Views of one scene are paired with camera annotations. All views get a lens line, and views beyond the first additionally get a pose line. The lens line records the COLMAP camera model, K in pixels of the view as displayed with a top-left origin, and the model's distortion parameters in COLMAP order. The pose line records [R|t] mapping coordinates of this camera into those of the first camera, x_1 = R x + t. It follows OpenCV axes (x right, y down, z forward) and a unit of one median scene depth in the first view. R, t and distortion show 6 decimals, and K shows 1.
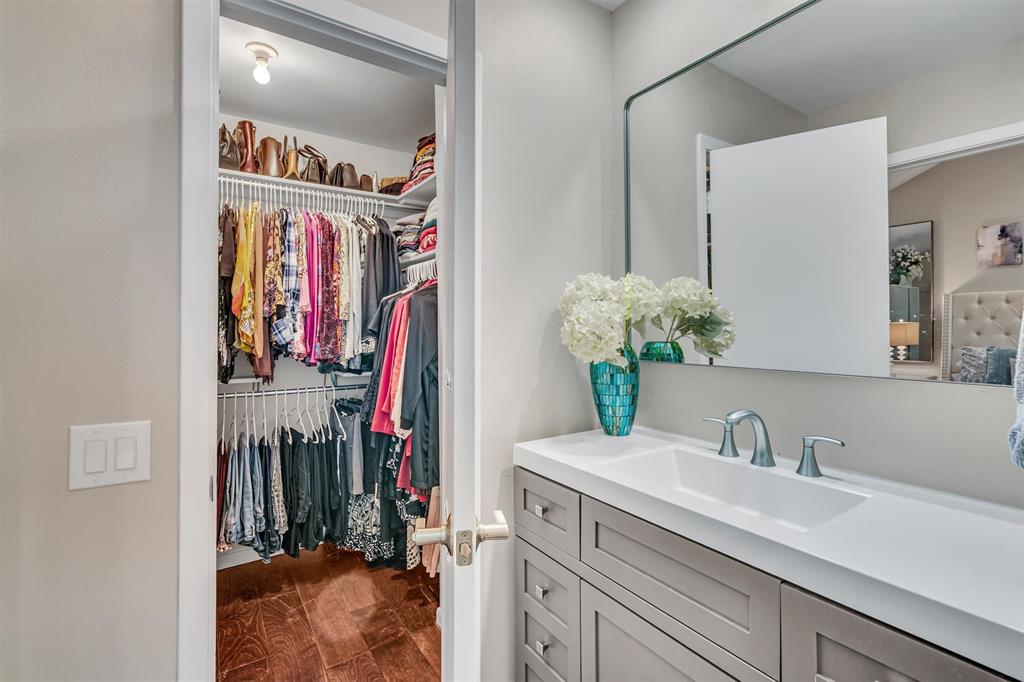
lens RADIAL K [[477.5, 0, 510.7], [0, 477.5, 331.4], [0, 0, 1]] dist [-0.005201, 0.001539]
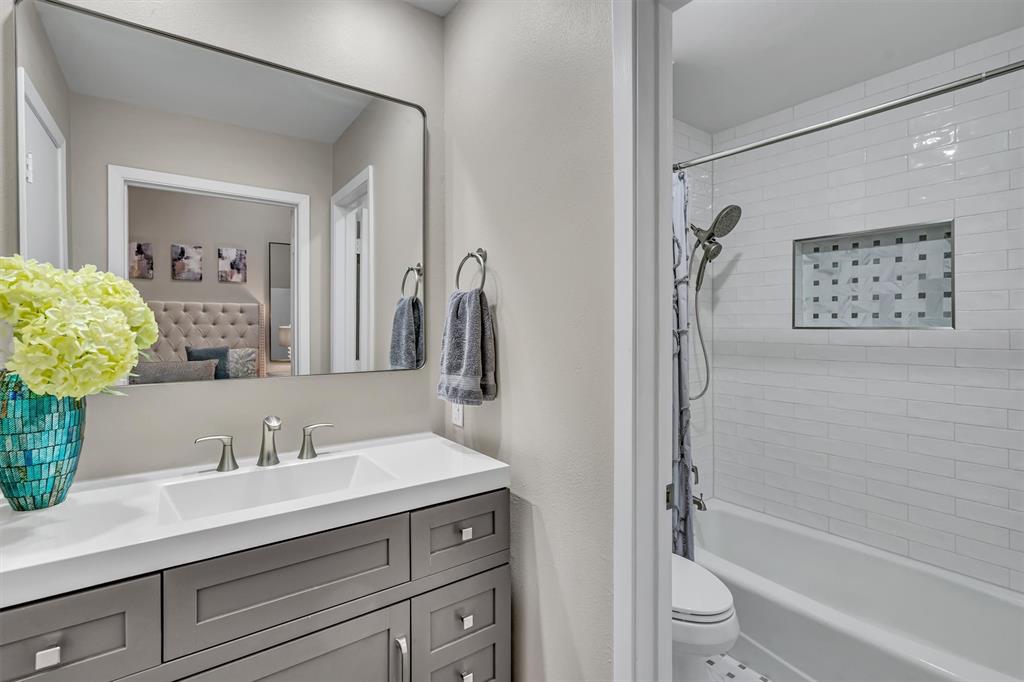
lens RADIAL K [[477.5, 0, 511.3], [0, 477.5, 335.2], [0, 0, 1]] dist [-0.005201, 0.001539]
pose [[-0.037010, -0.014064, 0.999216, -0.475806], [0.008122, 0.999864, 0.014374, -0.024107], [-0.999282, 0.008648, -0.036891, 0.392028]]
